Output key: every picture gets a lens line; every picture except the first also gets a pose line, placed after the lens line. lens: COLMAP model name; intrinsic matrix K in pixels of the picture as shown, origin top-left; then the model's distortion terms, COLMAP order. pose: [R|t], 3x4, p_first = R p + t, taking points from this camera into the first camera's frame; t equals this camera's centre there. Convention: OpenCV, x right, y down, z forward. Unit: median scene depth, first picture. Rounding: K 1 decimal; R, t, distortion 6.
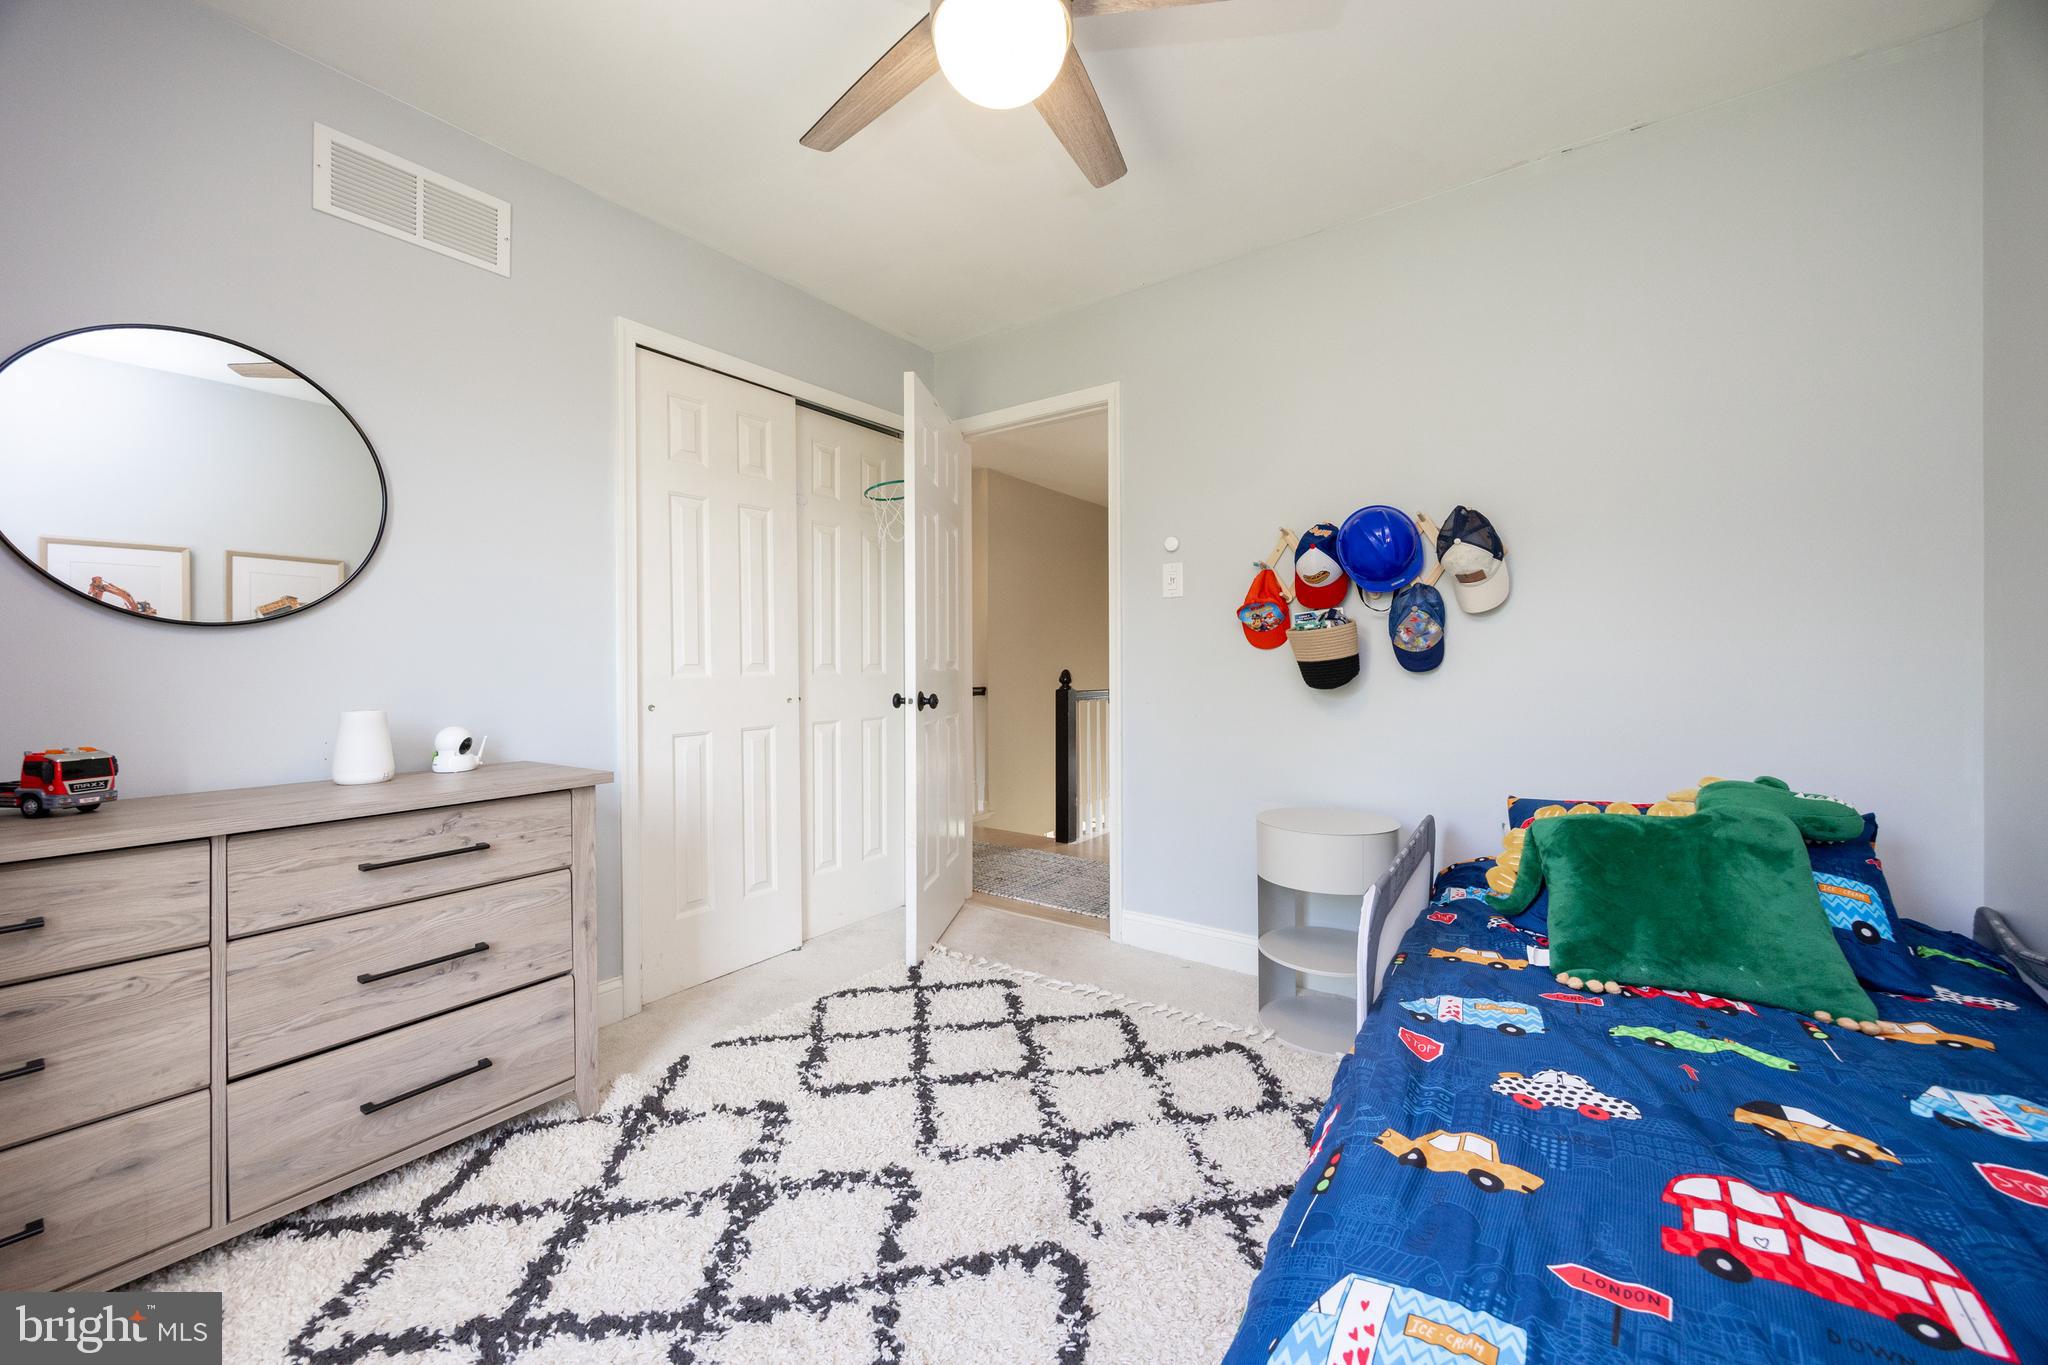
lens RADIAL K [[778.4, 0, 1022.4], [0, 778.4, 678.7], [0, 0, 1]] dist [-0.000093, 0.000006]
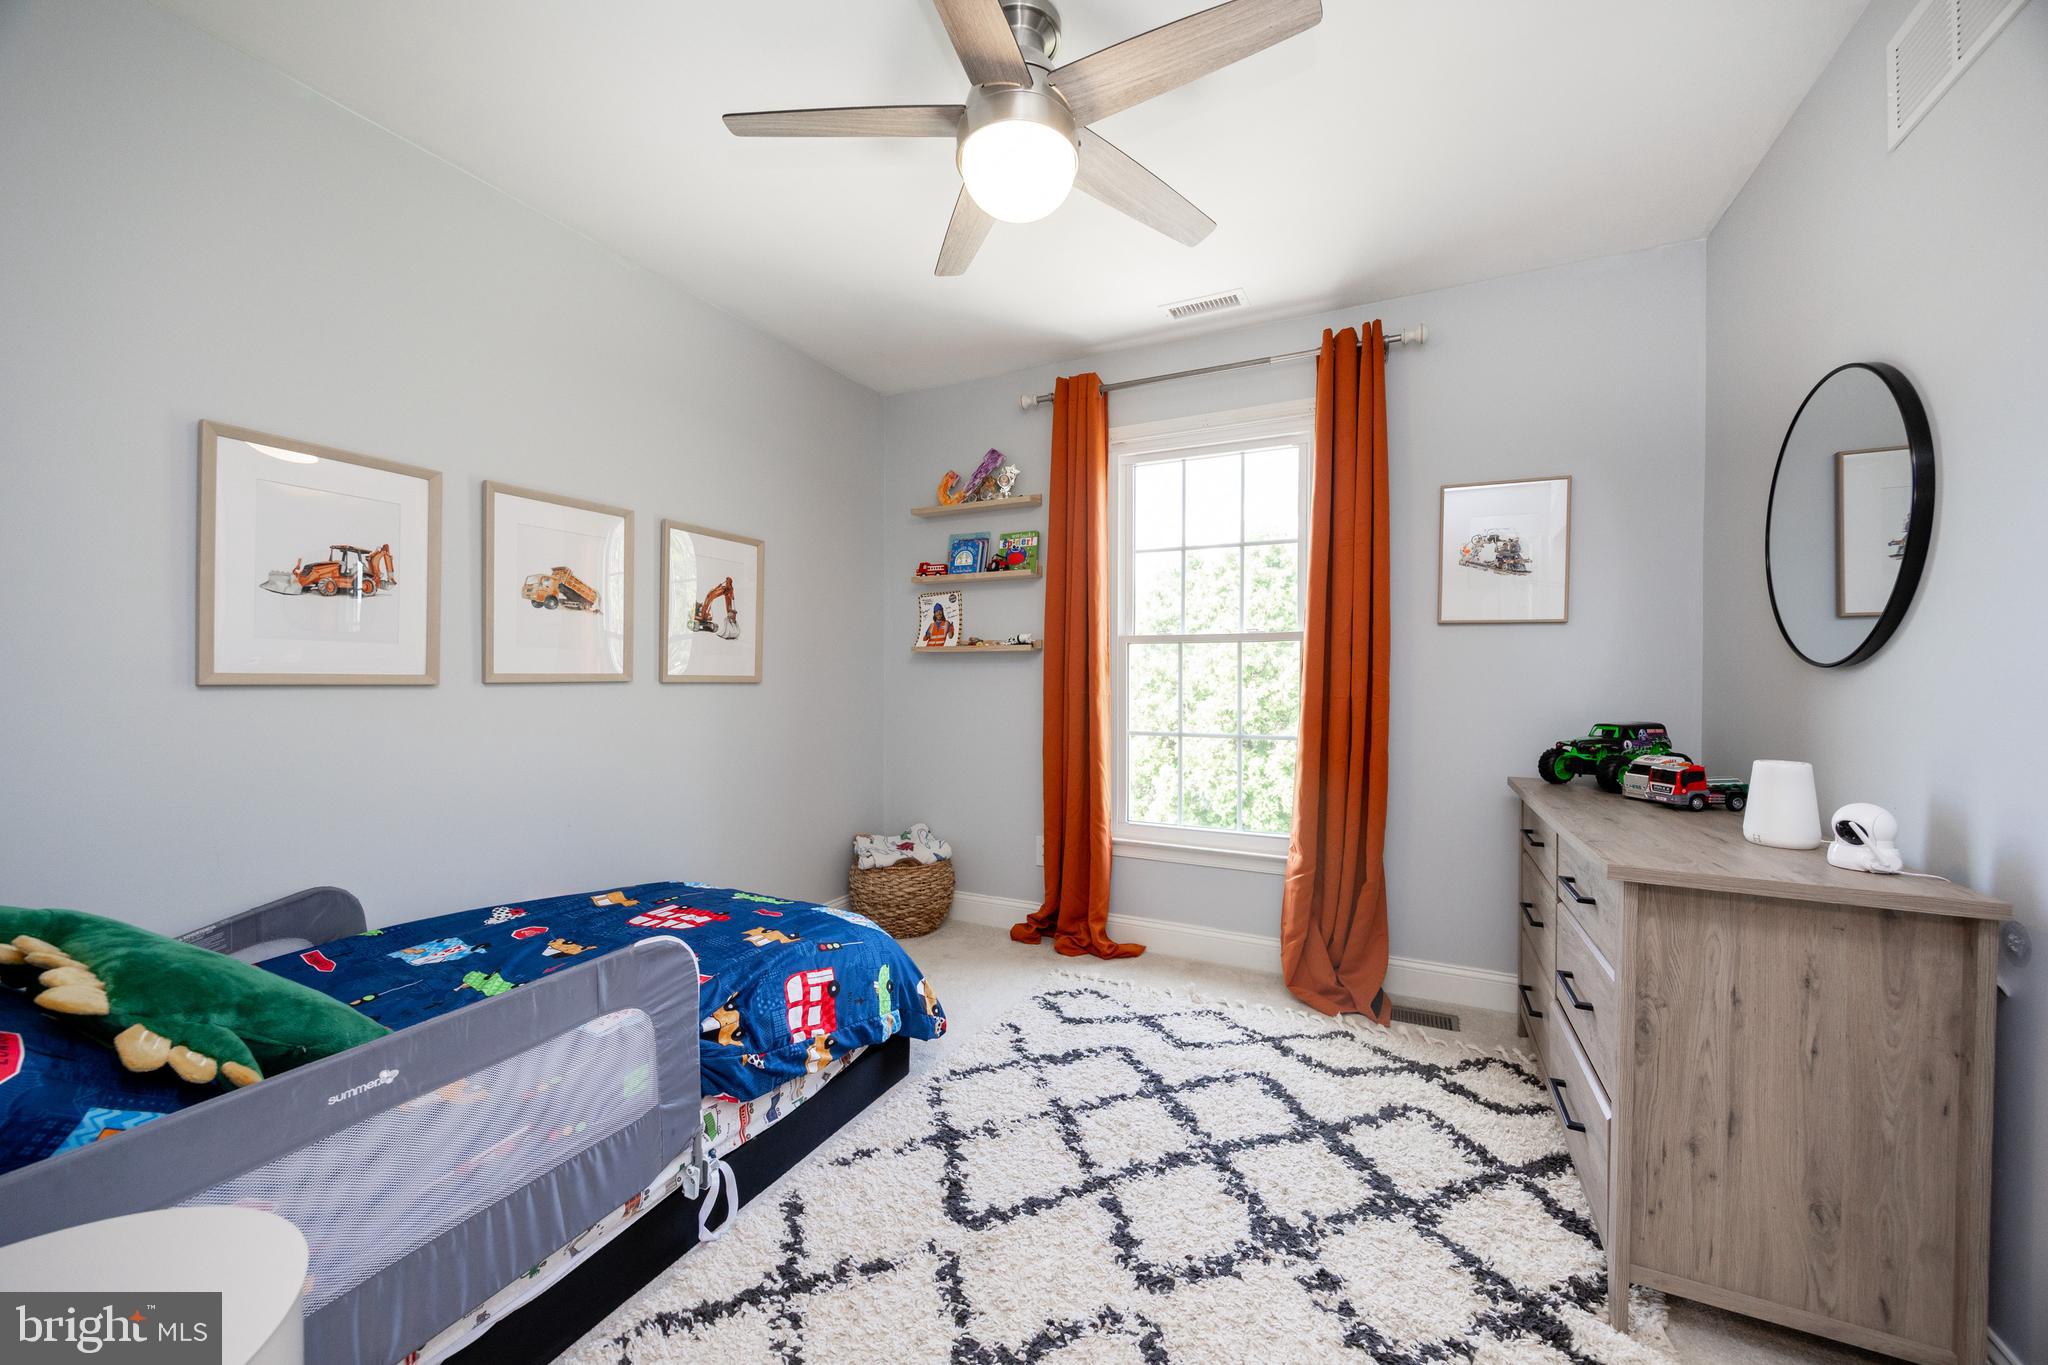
lens RADIAL K [[778.4, 0, 1022.4], [0, 778.4, 678.7], [0, 0, 1]] dist [-0.000093, 0.000006]
pose [[-0.987950, -0.000099, -0.154772, 0.142348], [-0.003599, 0.999744, 0.022339, -0.081157], [0.154730, 0.022627, -0.987698, 2.081108]]
